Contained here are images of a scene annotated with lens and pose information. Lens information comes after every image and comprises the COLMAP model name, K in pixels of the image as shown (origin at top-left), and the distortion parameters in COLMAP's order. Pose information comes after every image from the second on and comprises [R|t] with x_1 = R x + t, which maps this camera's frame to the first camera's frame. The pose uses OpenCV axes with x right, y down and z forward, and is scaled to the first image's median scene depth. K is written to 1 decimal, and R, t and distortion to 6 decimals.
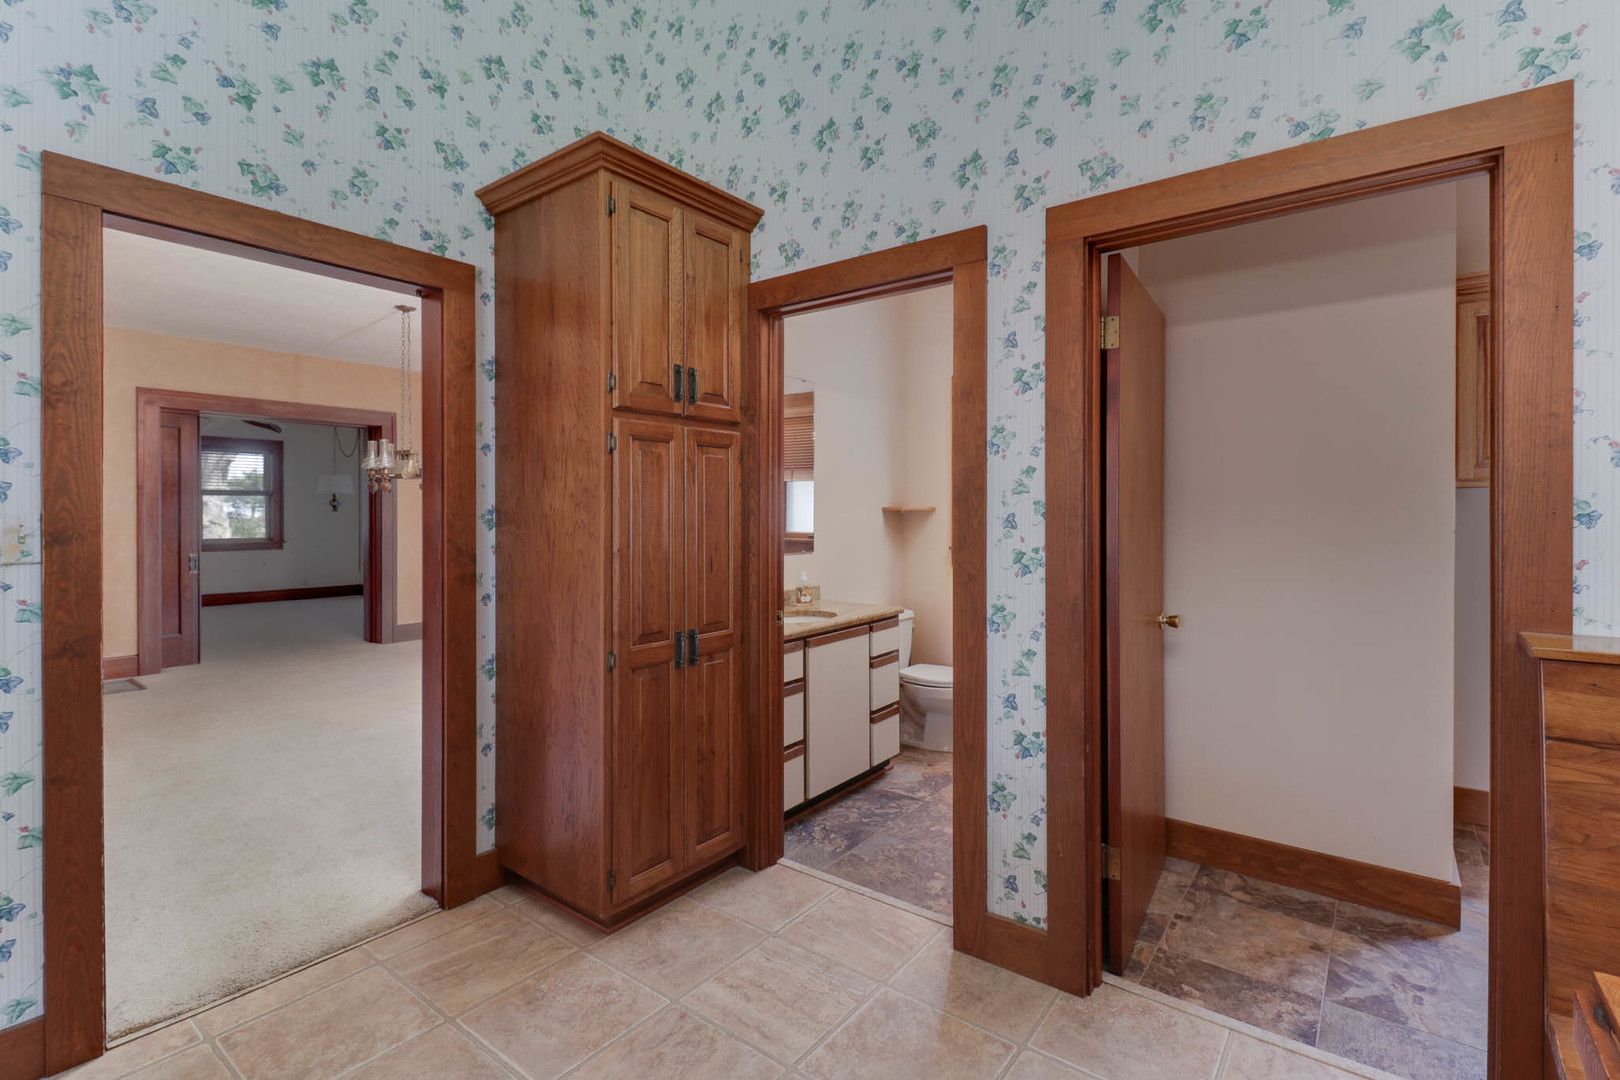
lens RADIAL K [[729.6, 0, 804.3], [0, 729.6, 515.2], [0, 0, 1]] dist [0.001294, -0.009528]
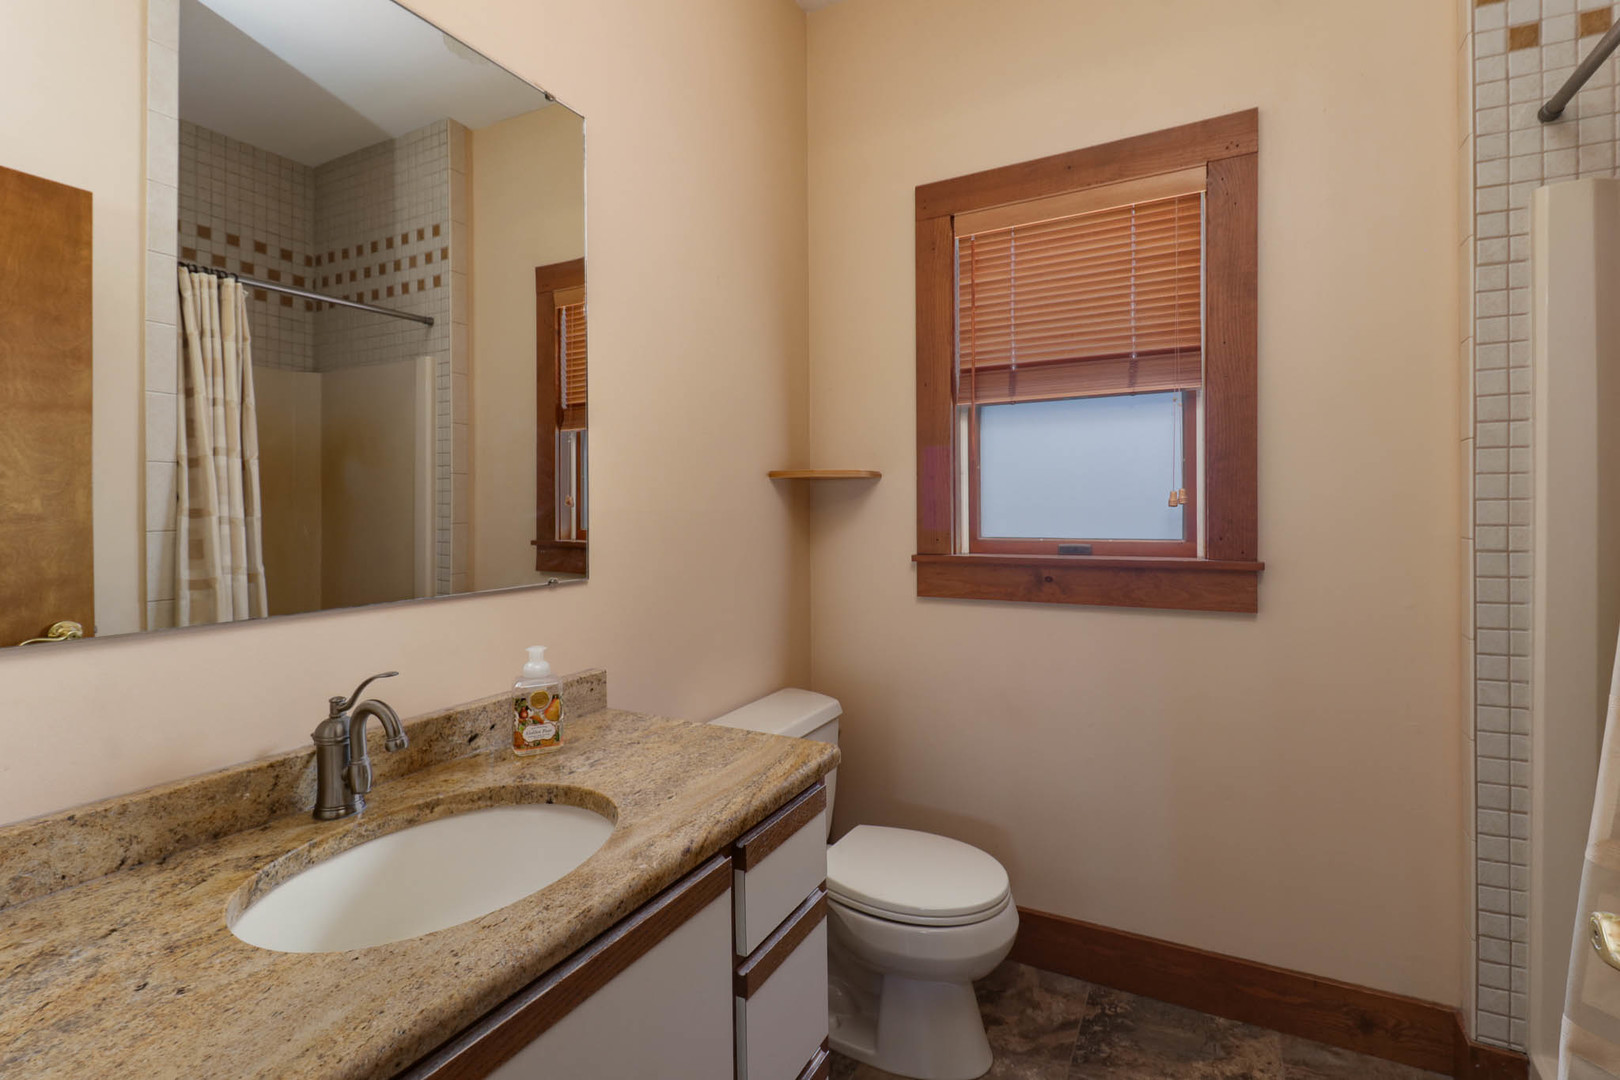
lens RADIAL K [[729.6, 0, 804.3], [0, 729.6, 515.2], [0, 0, 1]] dist [0.001294, -0.009528]
pose [[0.986547, -0.016248, 0.162669, 0.072251], [0.016565, 0.999863, -0.000593, 0.021690], [-0.162637, 0.003279, 0.986681, 0.705754]]
